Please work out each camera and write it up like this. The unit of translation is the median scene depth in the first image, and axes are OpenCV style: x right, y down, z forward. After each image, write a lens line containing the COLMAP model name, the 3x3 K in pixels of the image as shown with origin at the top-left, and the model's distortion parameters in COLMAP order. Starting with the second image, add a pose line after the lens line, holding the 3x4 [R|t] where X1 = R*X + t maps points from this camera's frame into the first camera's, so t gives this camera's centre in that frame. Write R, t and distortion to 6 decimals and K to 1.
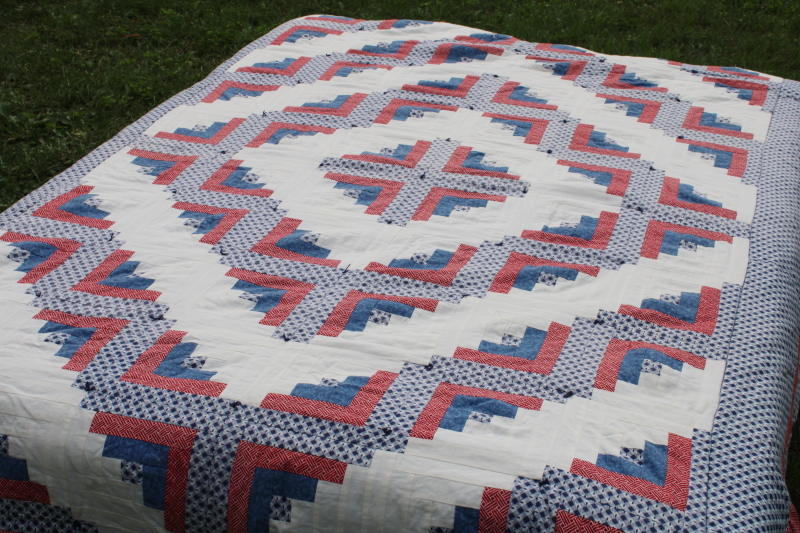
lens RADIAL K [[1157.6, 0, 400.0], [0, 1157.6, 266.5], [0, 0, 1]] dist [-0.002465, 0.024742]
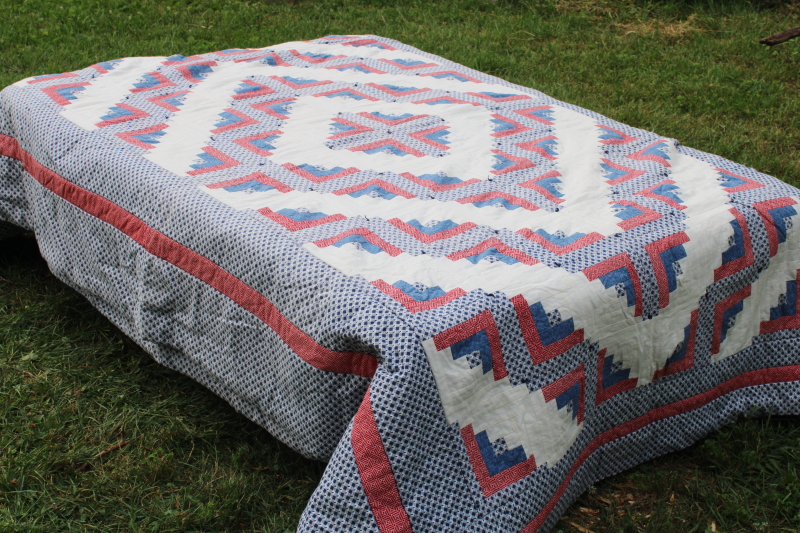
lens RADIAL K [[1157.6, 0, 400.0], [0, 1157.6, 266.5], [0, 0, 1]] dist [-0.002465, 0.024742]
pose [[0.523702, -0.357767, 0.773136, -0.880192], [0.369454, 0.913137, 0.172294, -0.131108], [-0.767620, 0.195407, 0.610390, 0.134277]]
